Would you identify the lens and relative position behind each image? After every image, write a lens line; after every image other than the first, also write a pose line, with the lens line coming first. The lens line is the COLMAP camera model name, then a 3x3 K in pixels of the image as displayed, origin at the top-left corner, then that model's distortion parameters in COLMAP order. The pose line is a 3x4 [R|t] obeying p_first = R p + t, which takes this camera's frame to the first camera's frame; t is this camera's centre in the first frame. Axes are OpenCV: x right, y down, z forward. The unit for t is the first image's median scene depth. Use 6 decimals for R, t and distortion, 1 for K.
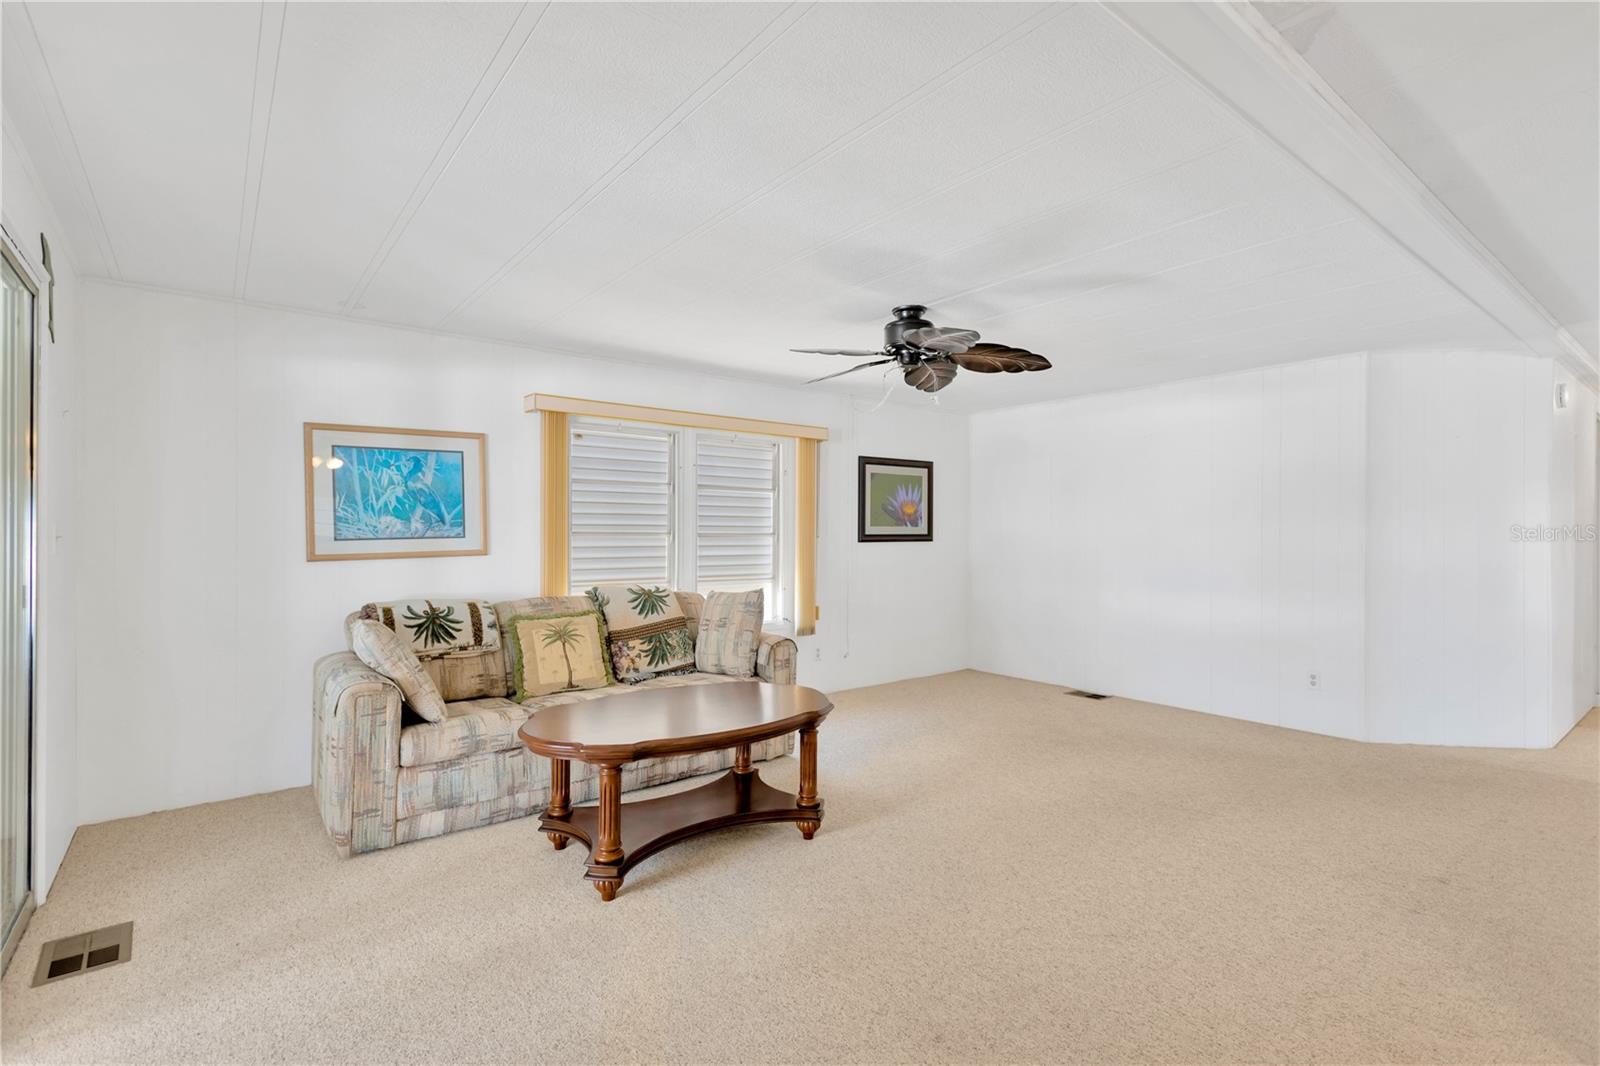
lens RADIAL K [[742.6, 0, 800.6], [0, 742.6, 536.9], [0, 0, 1]] dist [0.018279, -0.008546]
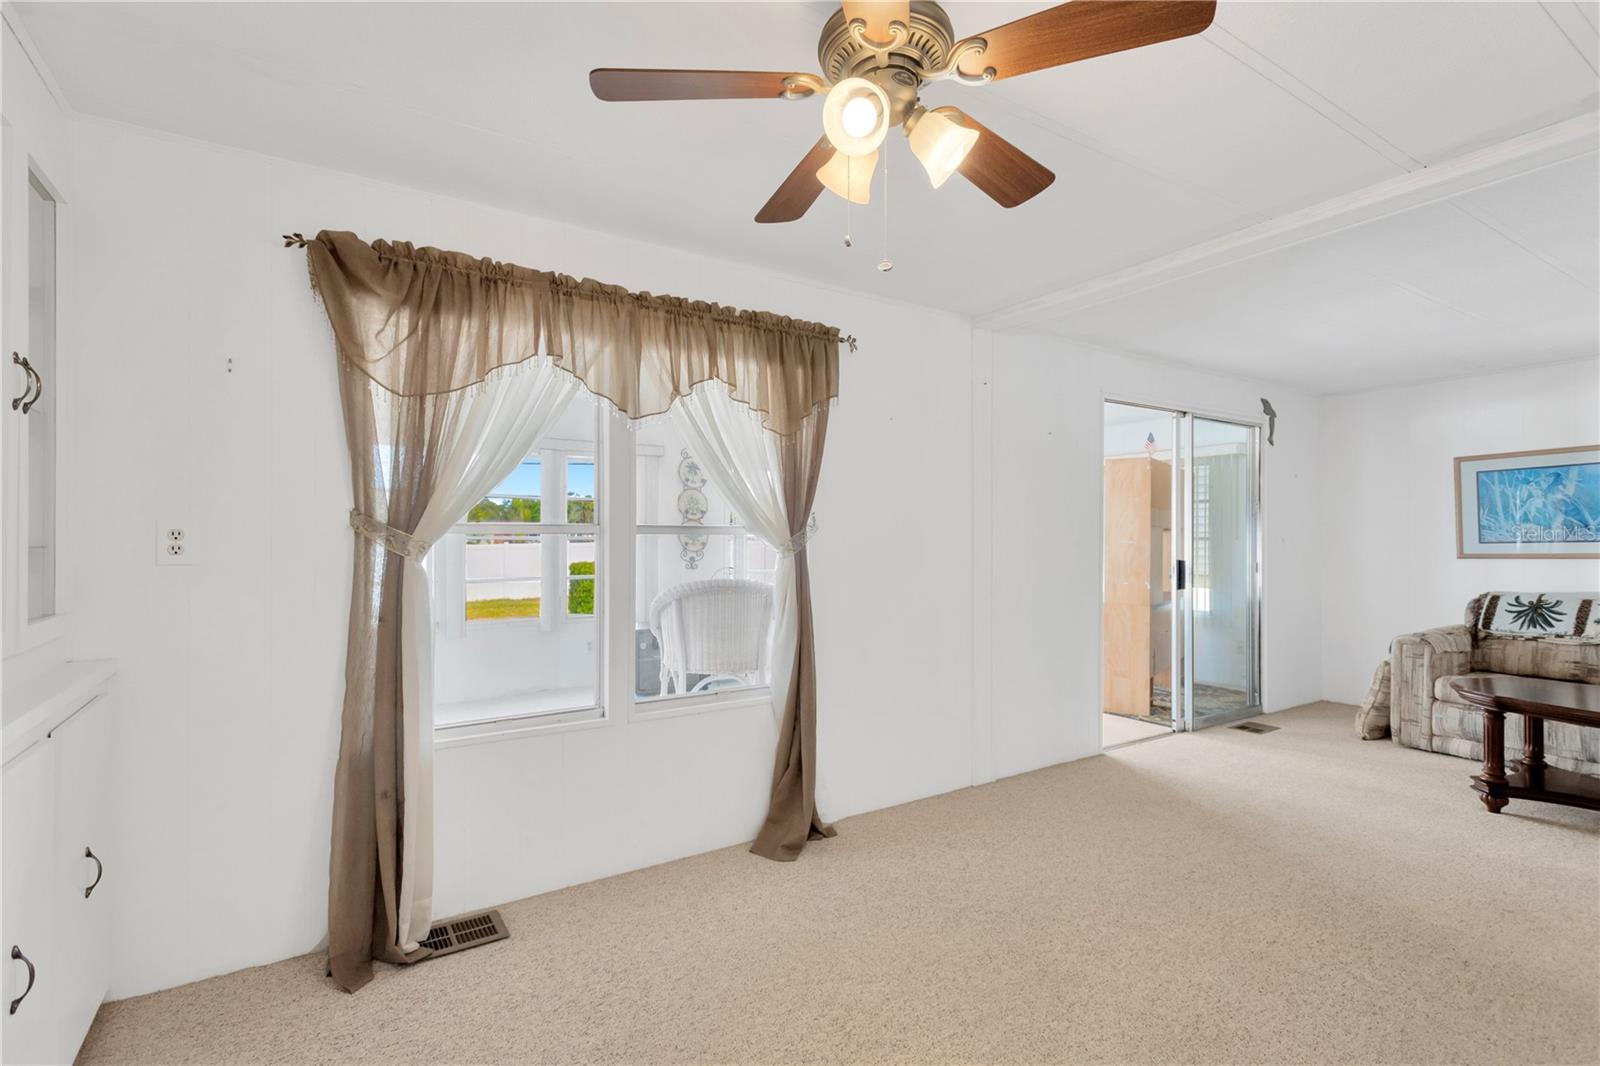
lens RADIAL K [[742.6, 0, 800.6], [0, 742.6, 536.9], [0, 0, 1]] dist [0.018279, -0.008546]
pose [[-0.093051, -0.003308, -0.995656, 0.814518], [-0.003891, 0.999988, -0.002959, 0.002271], [0.995654, 0.003599, -0.093063, -0.073637]]
